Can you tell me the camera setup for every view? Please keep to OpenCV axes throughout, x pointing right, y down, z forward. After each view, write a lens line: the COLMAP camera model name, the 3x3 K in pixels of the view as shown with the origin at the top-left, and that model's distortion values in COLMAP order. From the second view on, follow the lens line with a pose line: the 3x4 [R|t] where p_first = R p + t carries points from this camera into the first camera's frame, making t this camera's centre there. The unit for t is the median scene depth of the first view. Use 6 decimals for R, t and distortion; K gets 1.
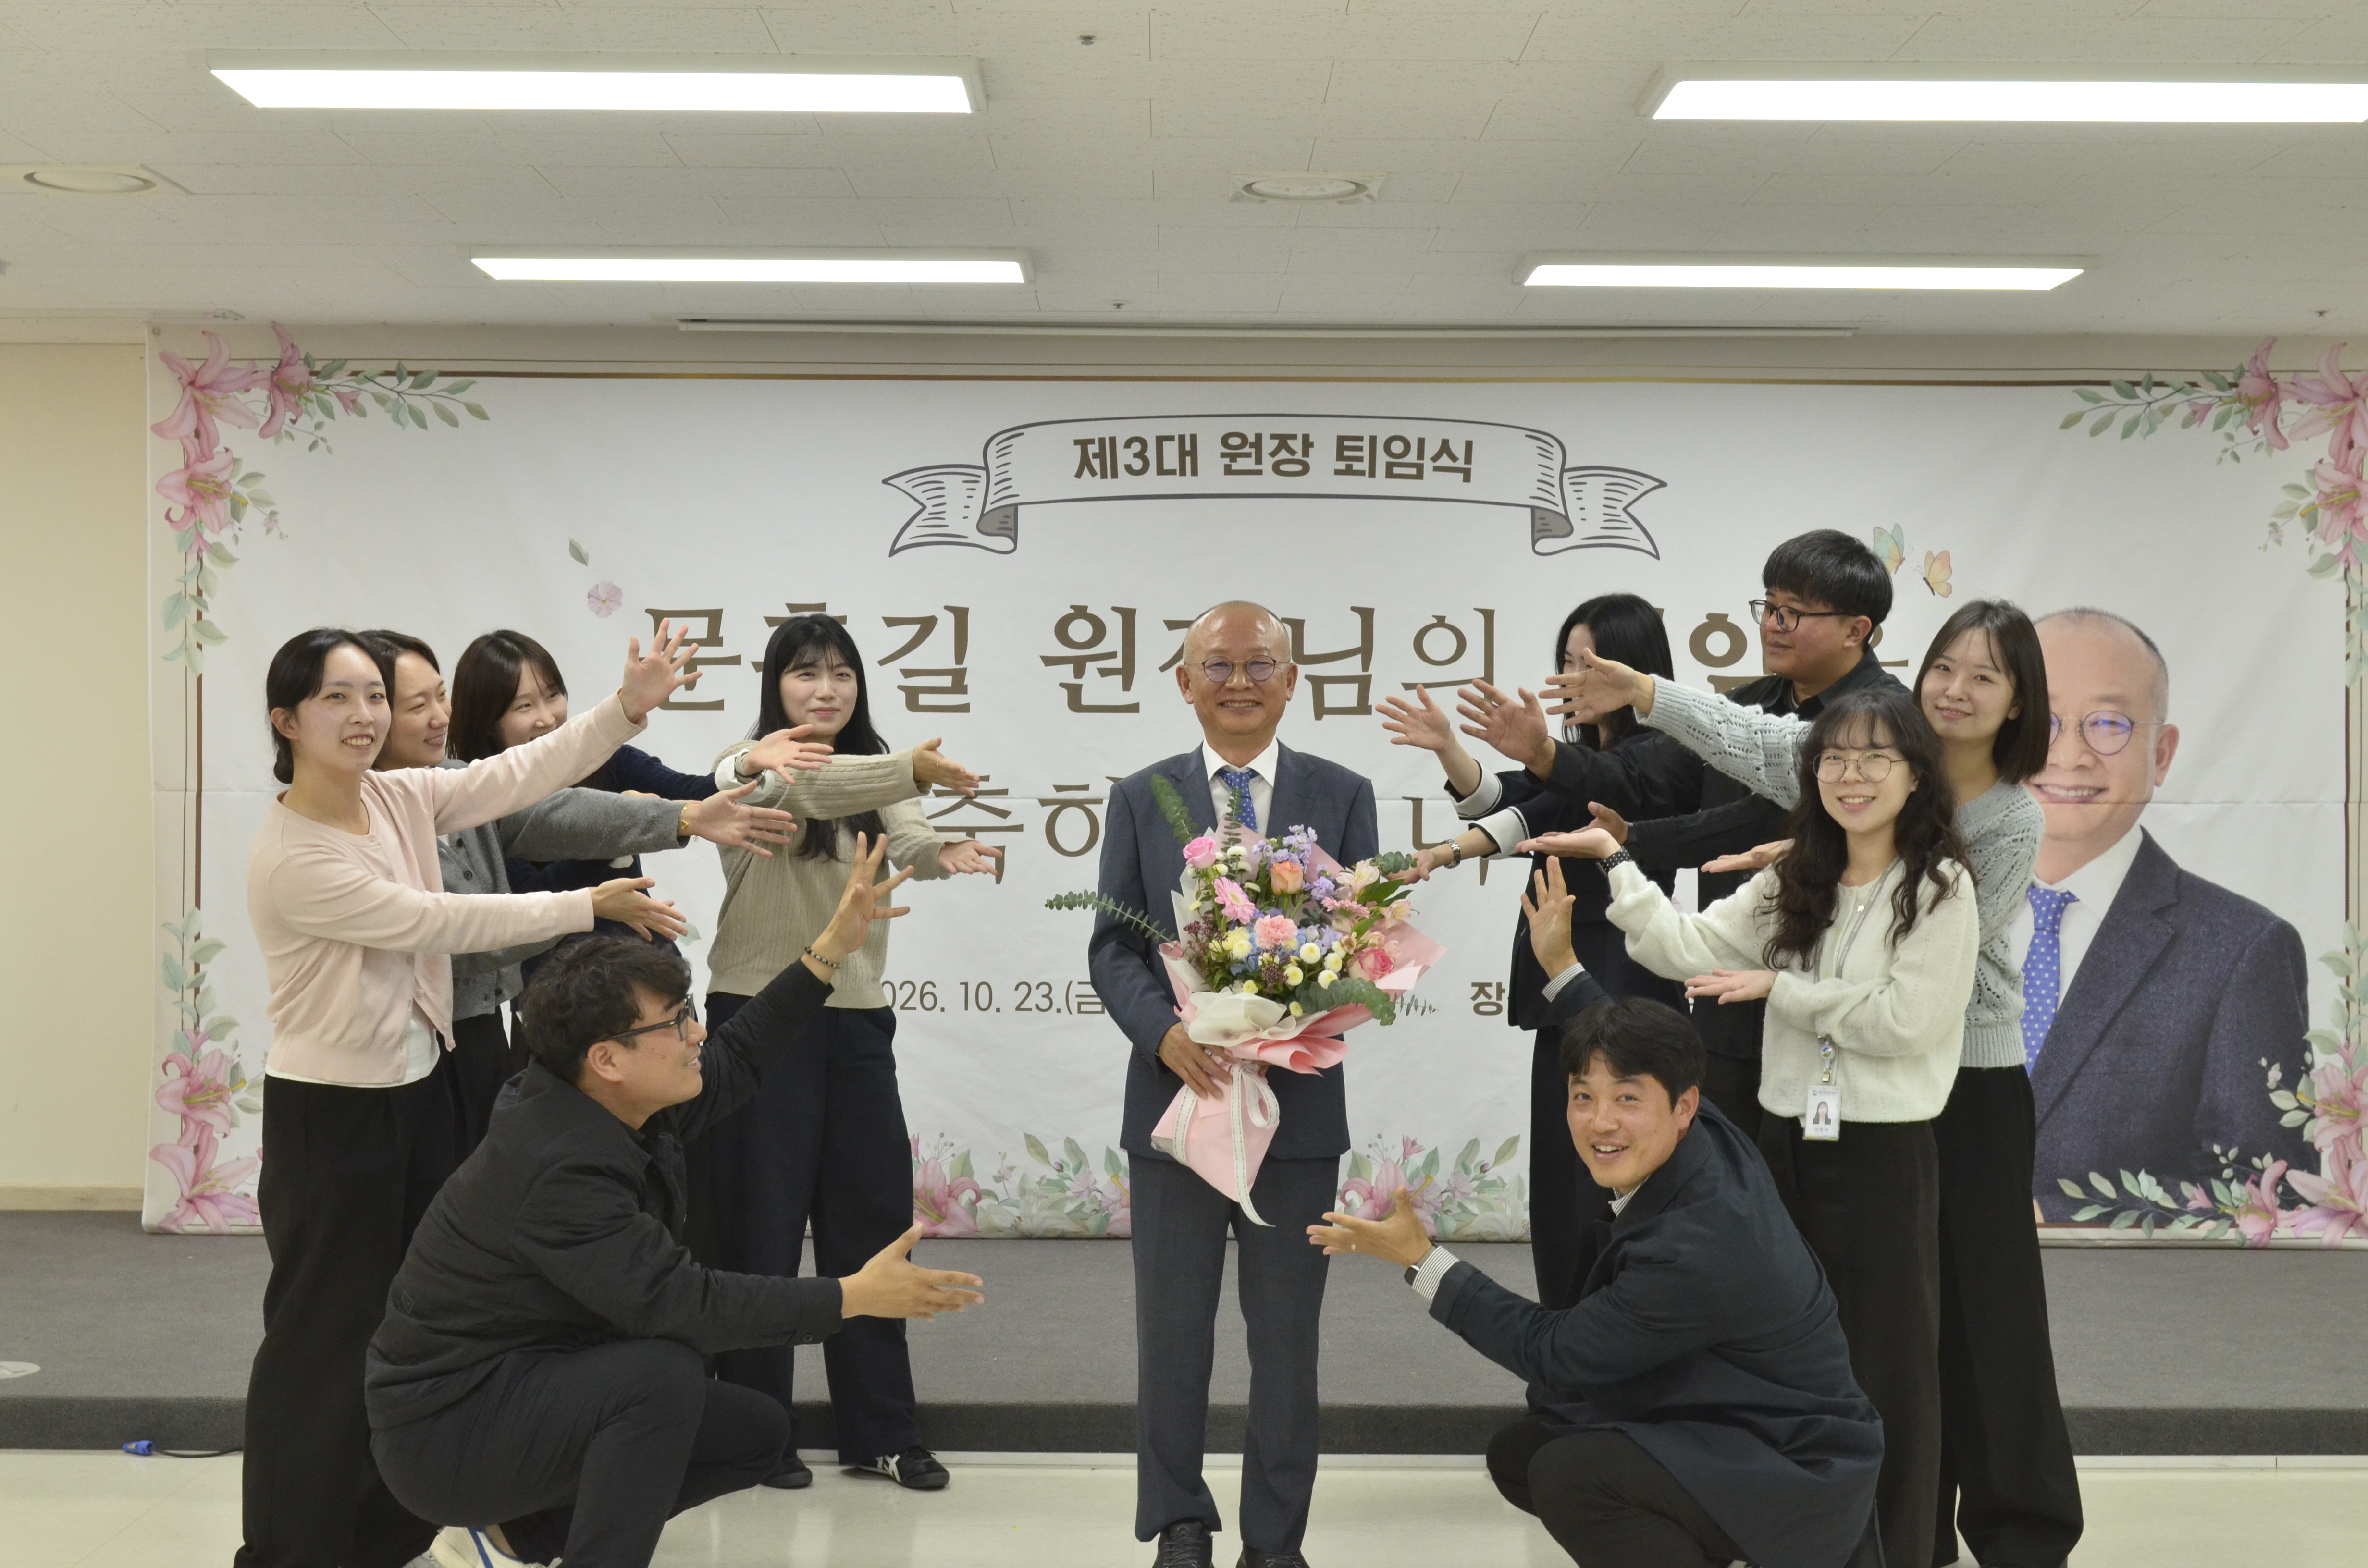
lens RADIAL K [[3048.7, 0, 1186.0], [0, 3048.7, 793.4], [0, 0, 1]] dist [-0.013354, 0.000000]
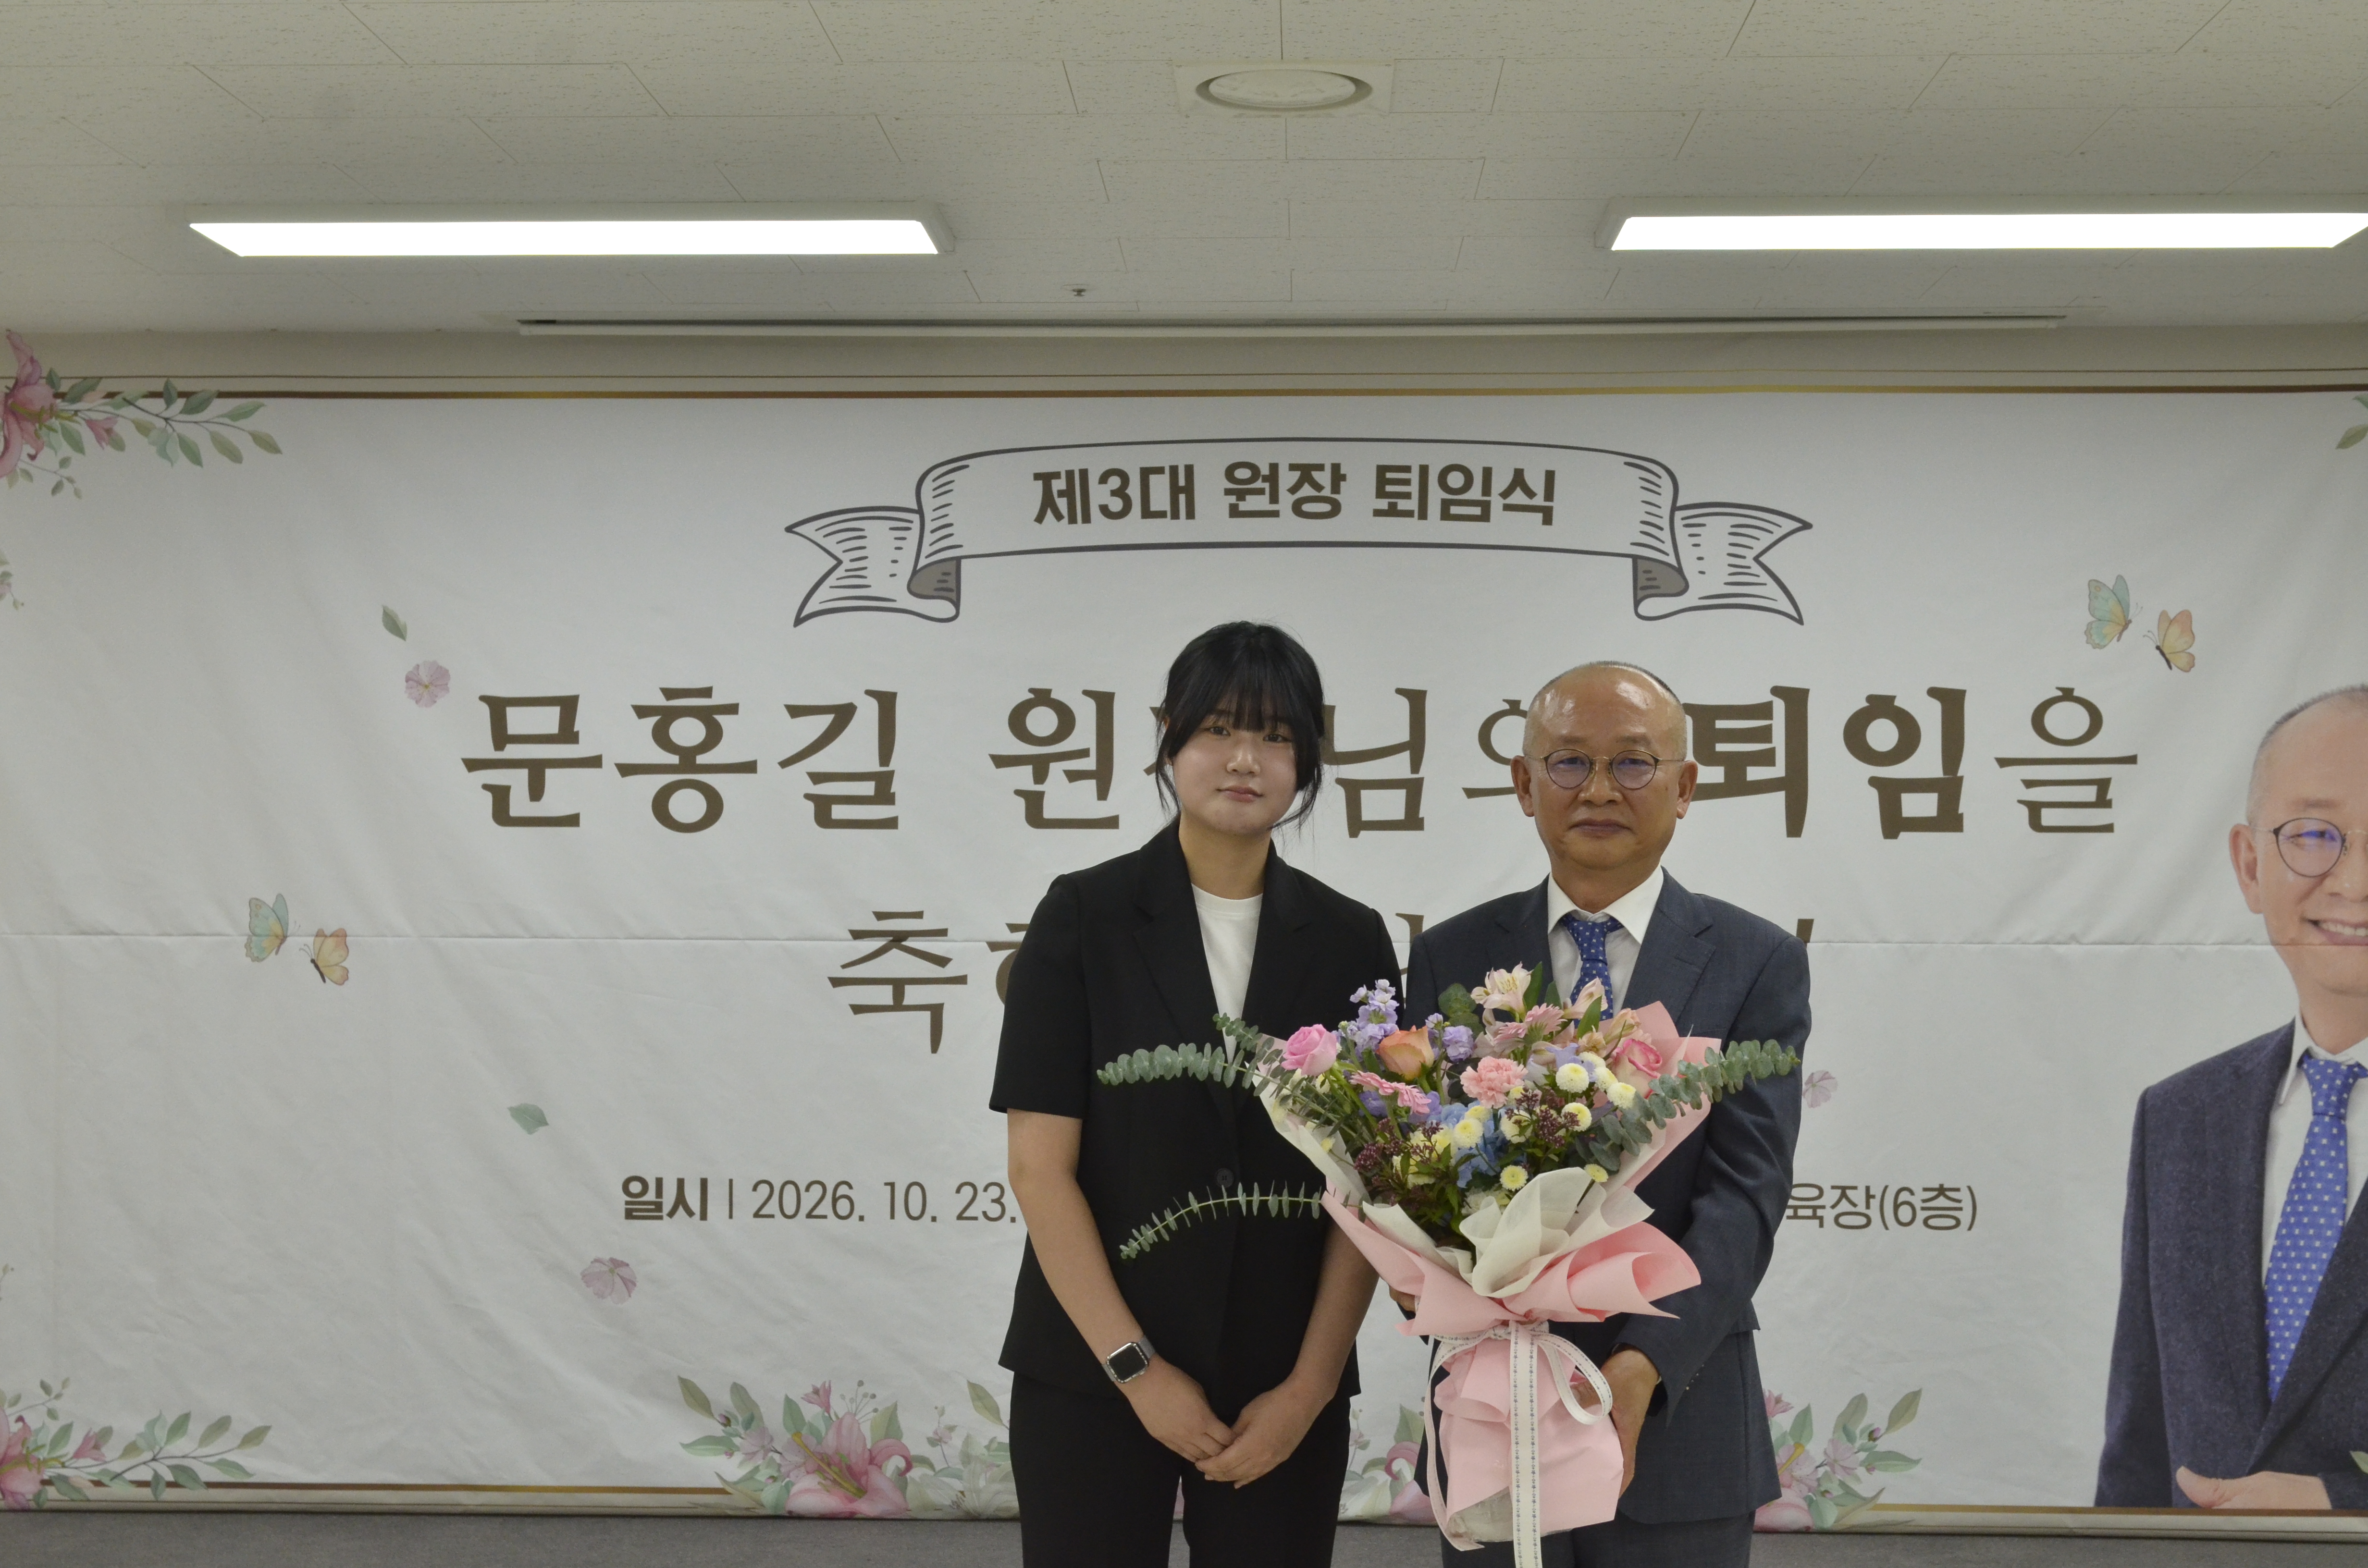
lens RADIAL K [[3250.6, 0, 1174.8], [0, 3250.6, 794.5], [0, 0, 1]] dist [0.001295, 0.000000]
pose [[0.998986, -0.003536, -0.044874, 0.035349], [0.001914, 0.999345, -0.036136, -0.005487], [0.044972, 0.036013, 0.998339, 0.186947]]
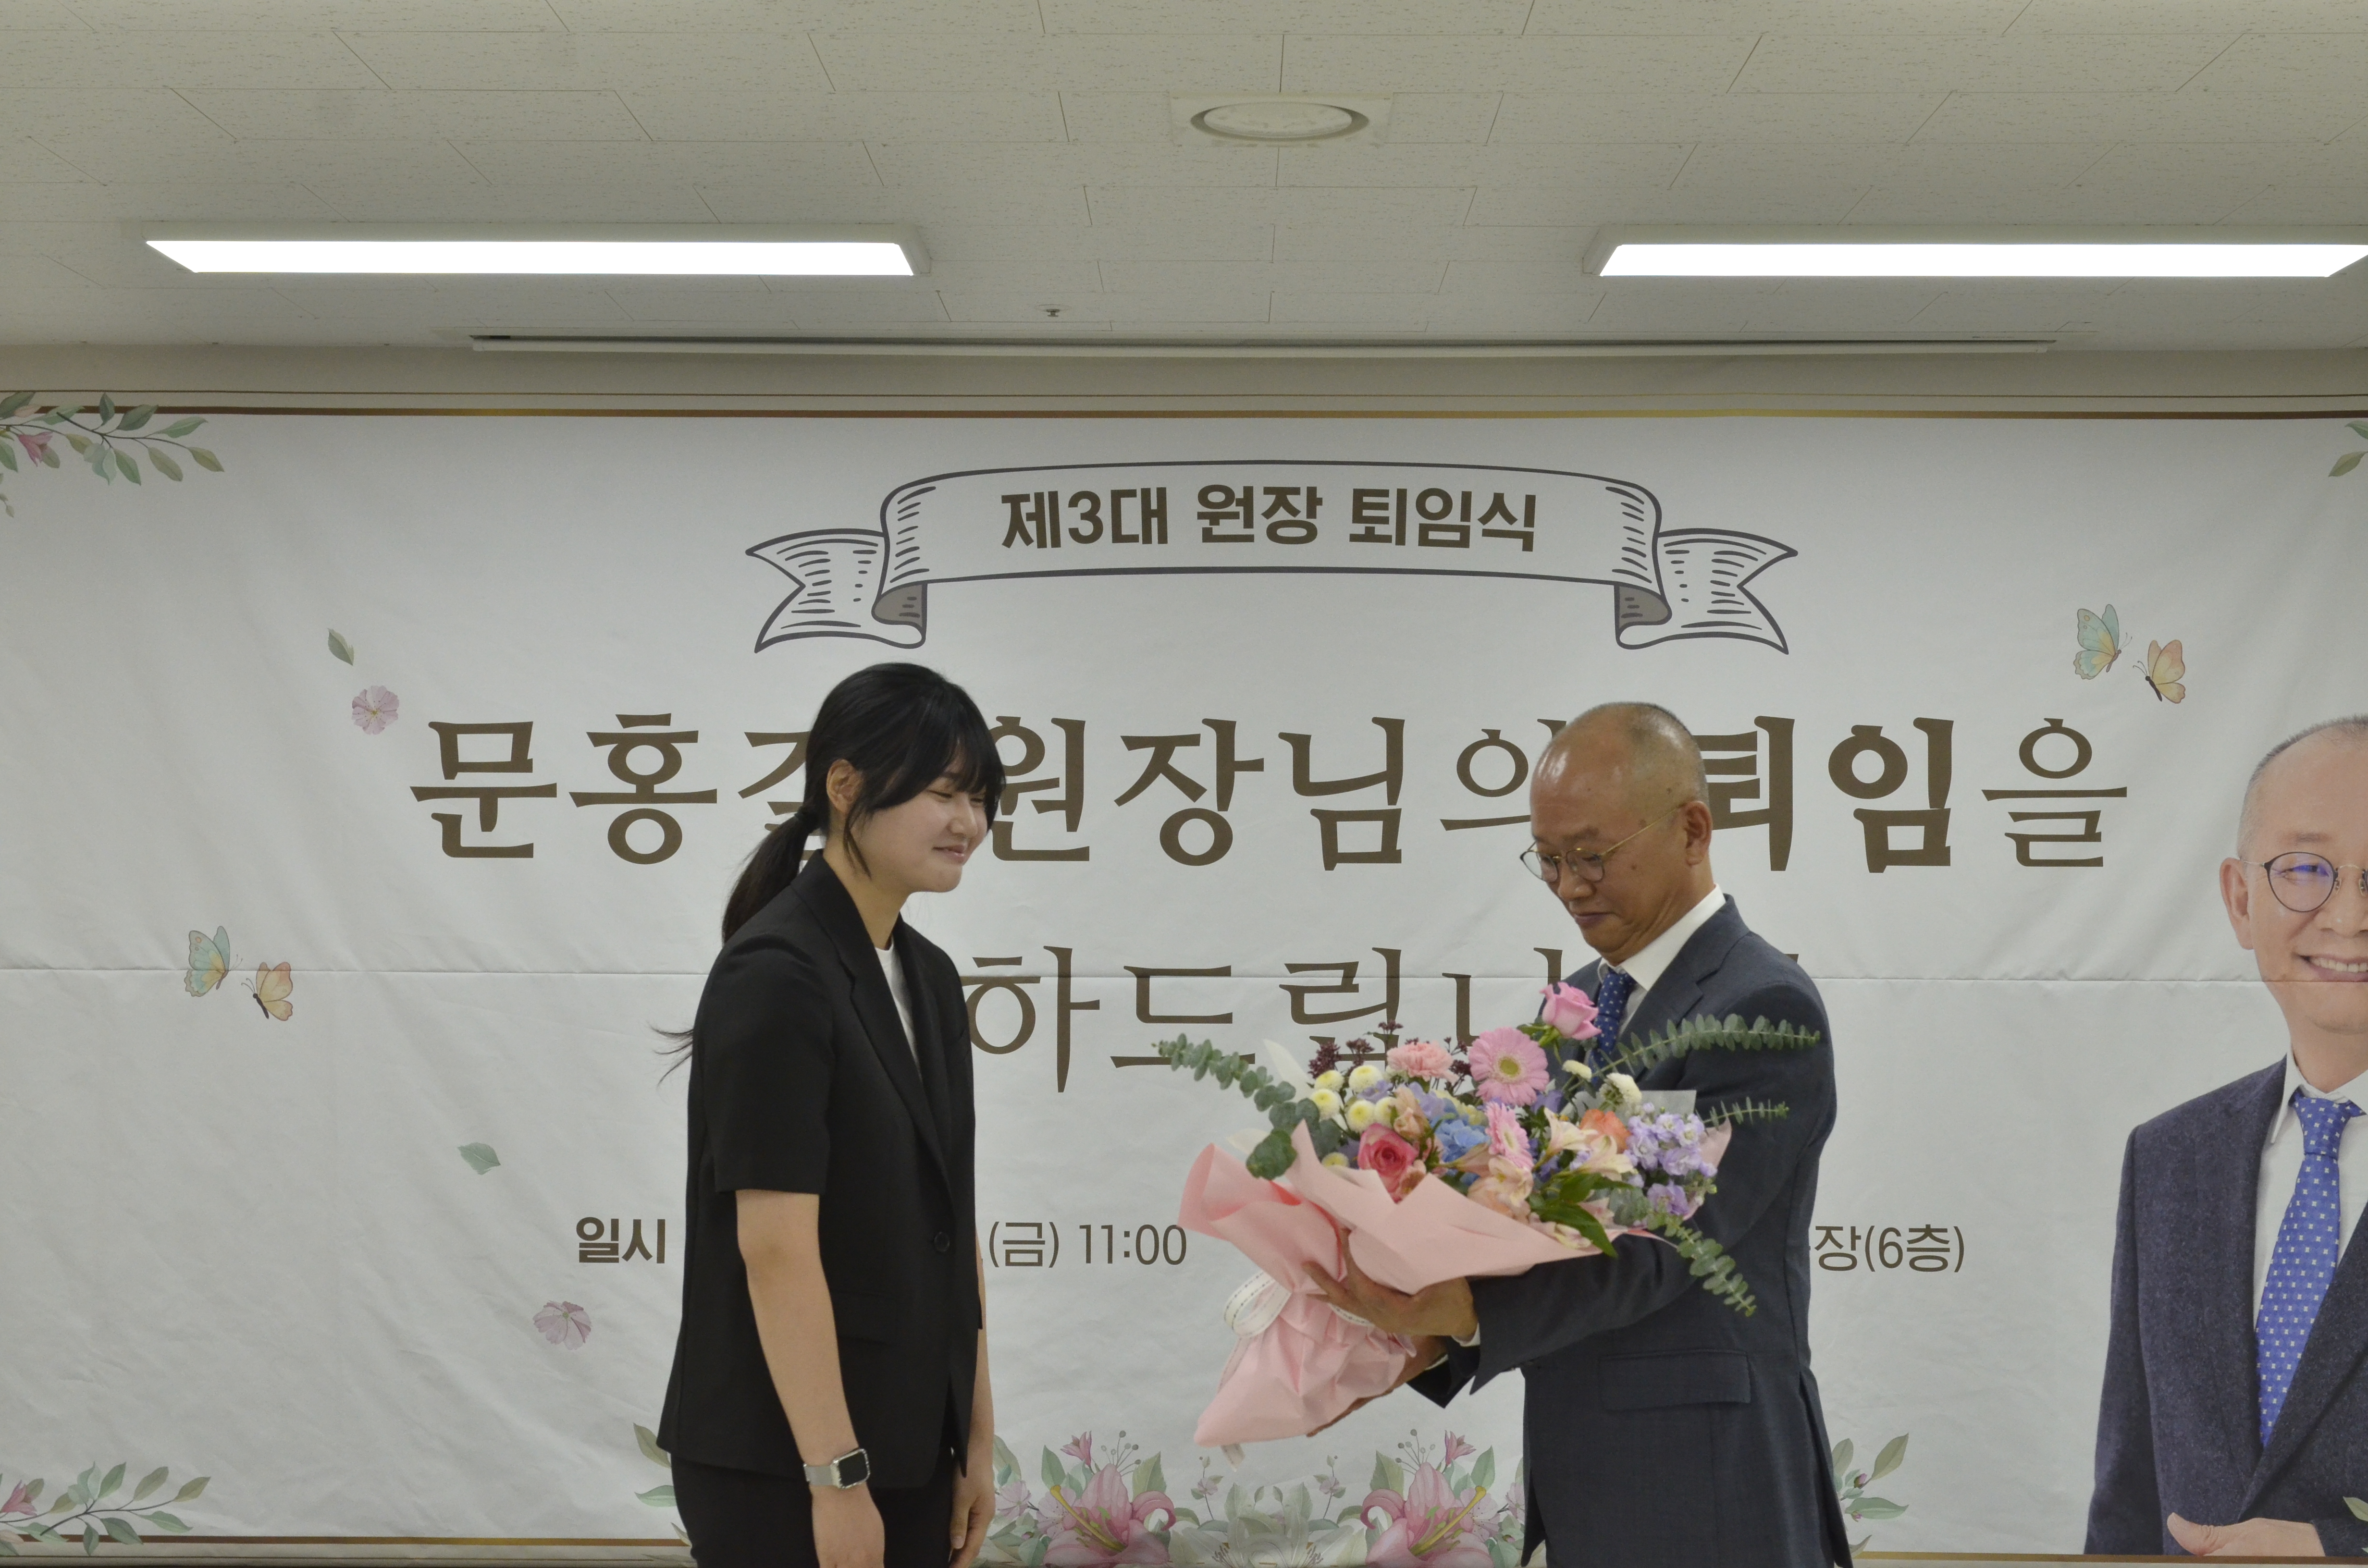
lens RADIAL K [[3433.6, 0, 1182.2], [0, 3433.6, 795.2], [0, 0, 1]] dist [0.019962, 0.000000]
pose [[0.999814, -0.001543, -0.019231, 0.023689], [0.000777, 0.999207, -0.039803, -0.008927], [0.019277, 0.039781, 0.999022, 0.161044]]
